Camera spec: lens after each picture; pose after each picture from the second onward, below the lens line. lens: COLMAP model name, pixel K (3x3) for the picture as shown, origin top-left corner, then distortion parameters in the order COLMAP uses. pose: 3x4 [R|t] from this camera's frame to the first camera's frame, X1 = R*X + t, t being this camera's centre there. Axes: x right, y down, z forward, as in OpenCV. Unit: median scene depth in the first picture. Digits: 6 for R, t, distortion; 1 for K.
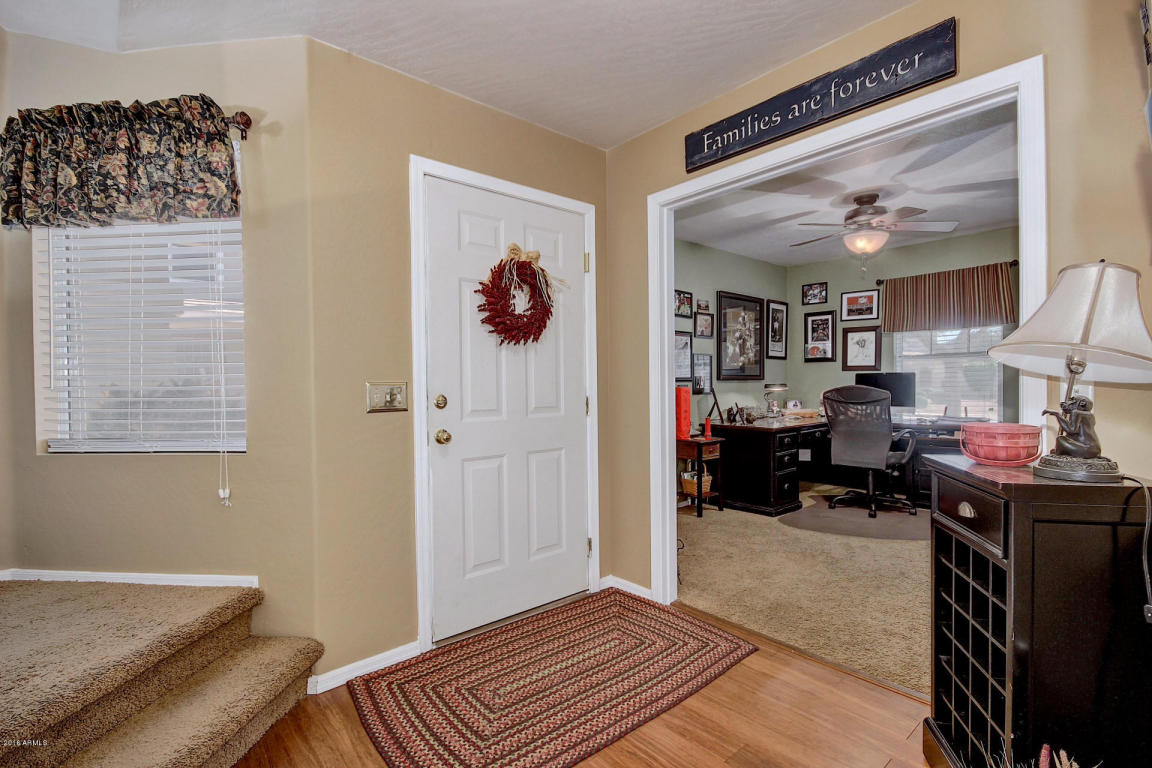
lens RADIAL K [[533.2, 0, 581.3], [0, 533.2, 392.0], [0, 0, 1]] dist [-0.005790, -0.000583]
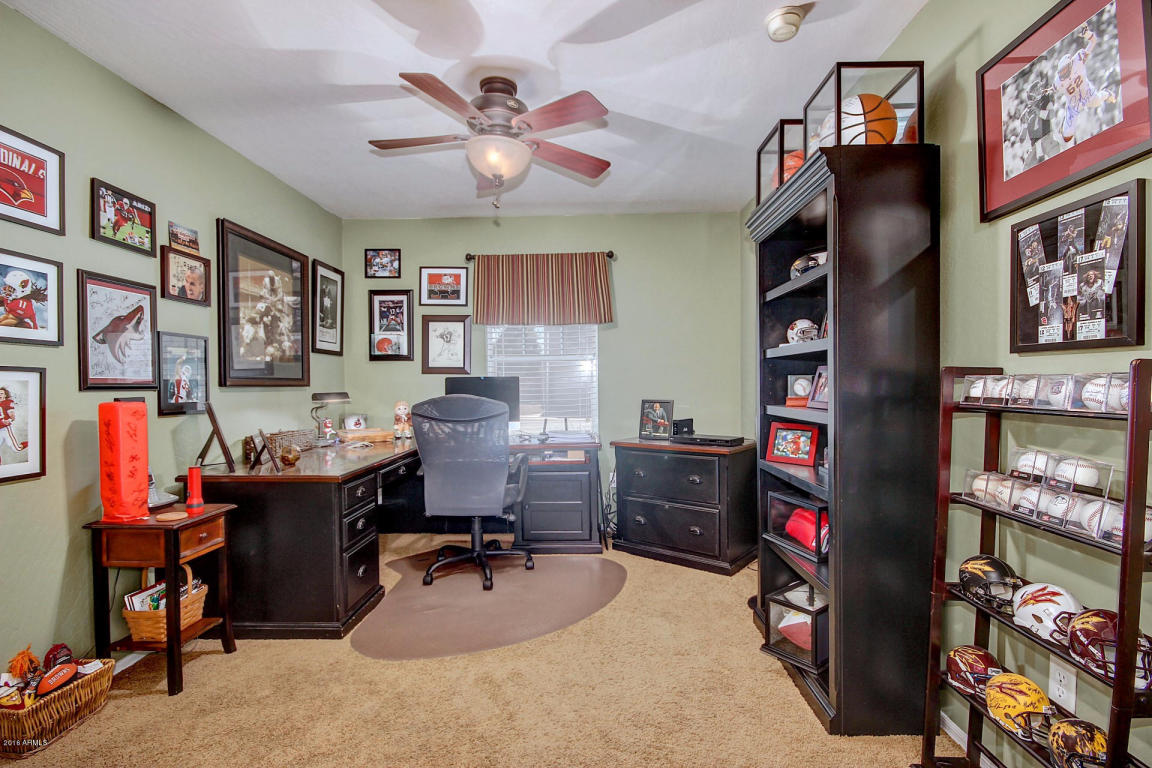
lens RADIAL K [[533.2, 0, 581.3], [0, 533.2, 392.0], [0, 0, 1]] dist [-0.005790, -0.000583]
pose [[0.675146, -0.008148, 0.737639, 0.112978], [0.015580, 0.999873, -0.003215, -0.010194], [-0.737520, 0.013663, 0.675188, 0.396462]]
